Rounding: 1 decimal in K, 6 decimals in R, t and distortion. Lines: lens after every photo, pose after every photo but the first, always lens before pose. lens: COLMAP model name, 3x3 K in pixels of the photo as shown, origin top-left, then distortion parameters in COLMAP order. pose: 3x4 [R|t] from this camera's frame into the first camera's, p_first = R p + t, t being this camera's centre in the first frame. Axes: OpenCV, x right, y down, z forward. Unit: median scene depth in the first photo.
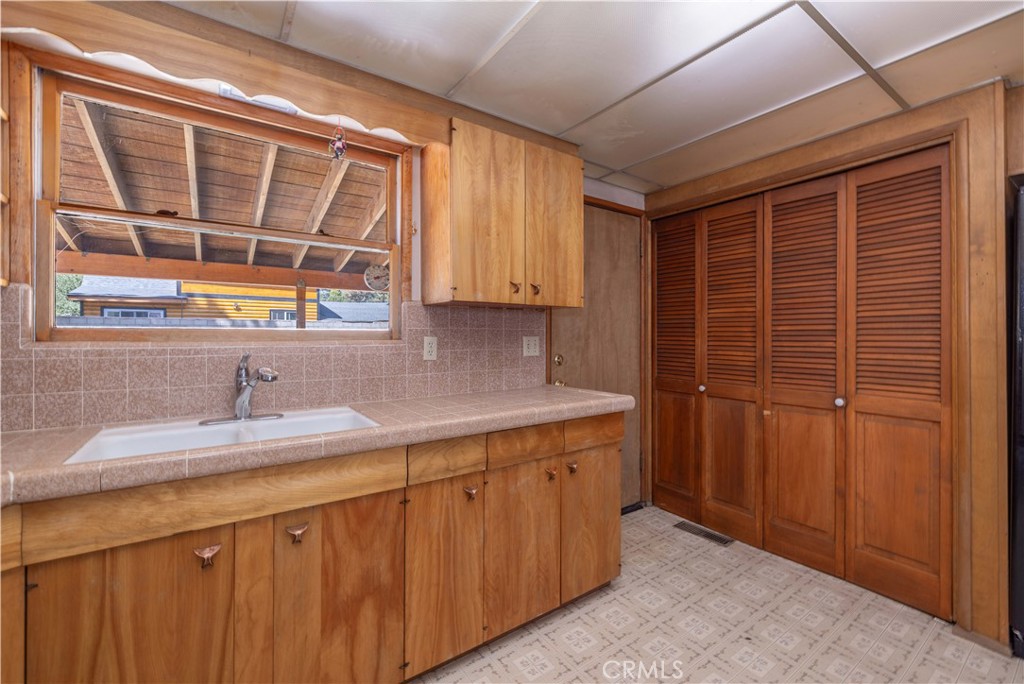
lens RADIAL K [[430.5, 0, 515.2], [0, 430.5, 338.9], [0, 0, 1]] dist [-0.000377, 0.000191]
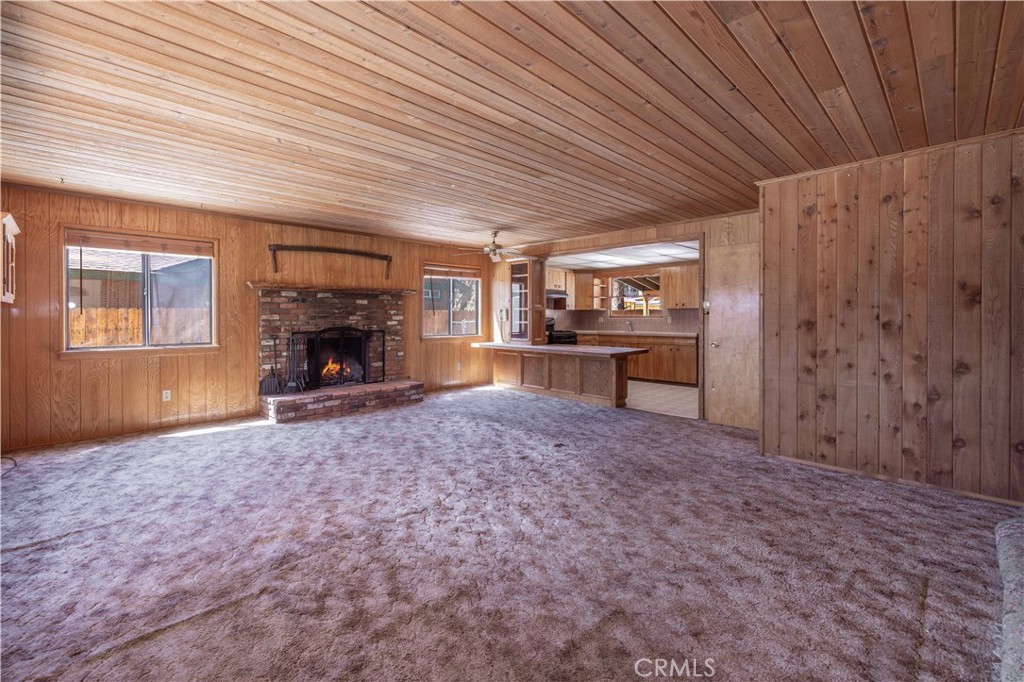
lens RADIAL K [[446.4, 0, 473.6], [0, 446.4, 322.2], [0, 0, 1]] dist [-0.001410, -0.000333]
pose [[0.112679, 0.012578, -0.993552, 3.885815], [-0.003451, 0.999919, 0.012267, -0.001264], [0.993625, 0.002047, 0.112713, -1.326670]]
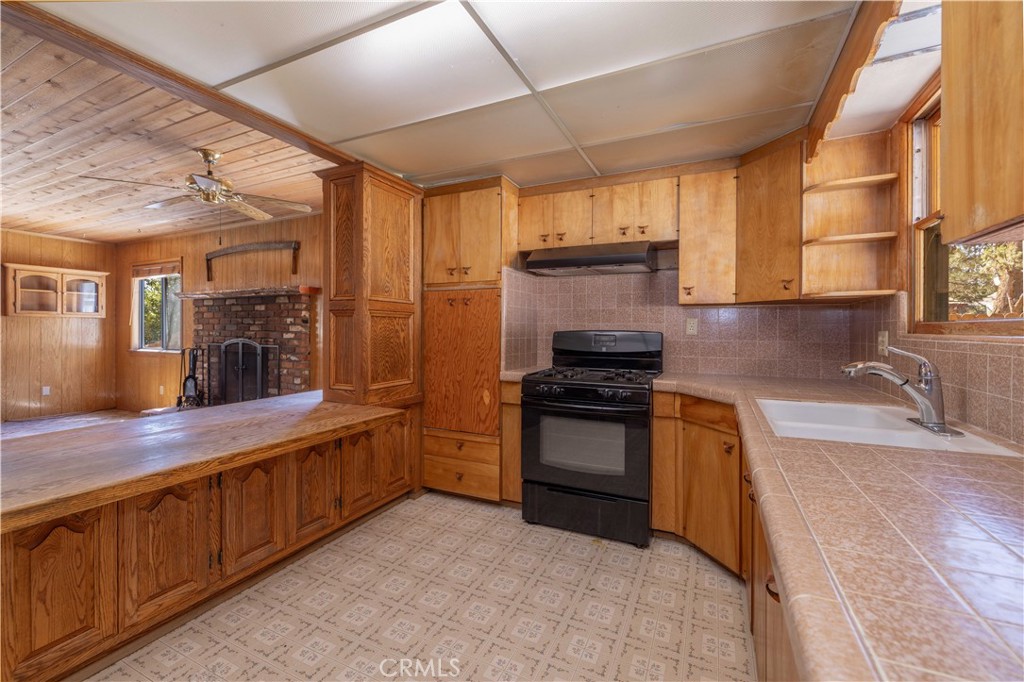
lens RADIAL K [[430.5, 0, 513.7], [0, 430.5, 333.9], [0, 0, 1]] dist [-0.000377, 0.000191]
pose [[-0.879380, 0.002009, -0.476116, 0.405048], [-0.005914, 0.999868, 0.015143, -0.004120], [0.476083, 0.016132, -0.879252, 1.082067]]
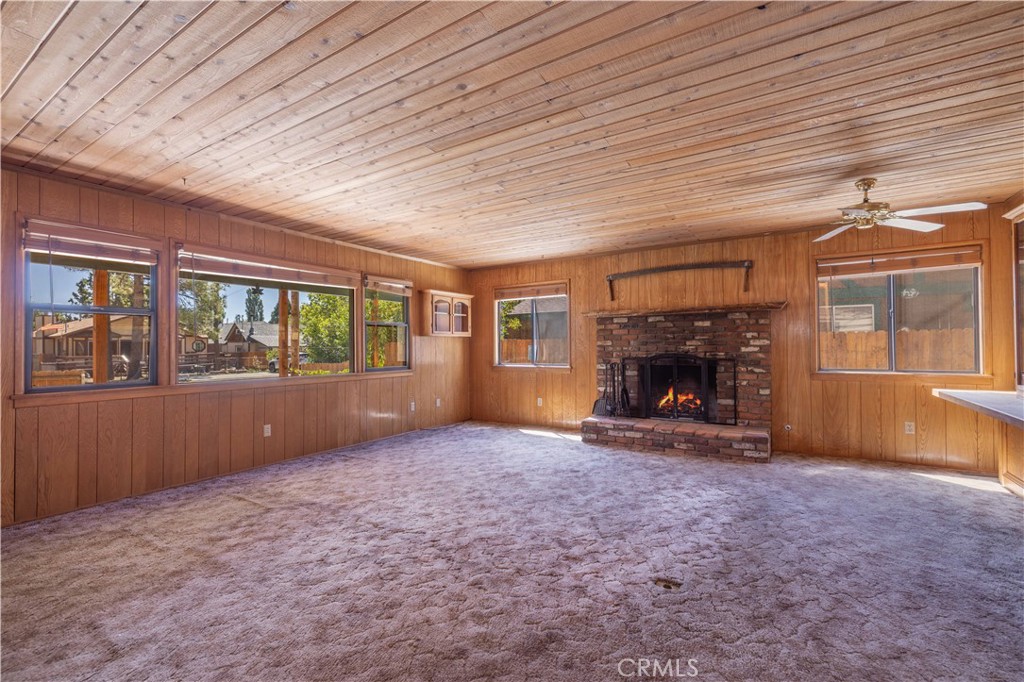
lens RADIAL K [[430.5, 0, 525.2], [0, 430.5, 340.2], [0, 0, 1]] dist [-0.000377, 0.000191]
pose [[-0.922771, 0.005030, -0.385315, 2.529805], [0.008456, 0.999938, -0.007199, 0.002837], [0.385255, -0.009902, -0.922757, 0.239858]]
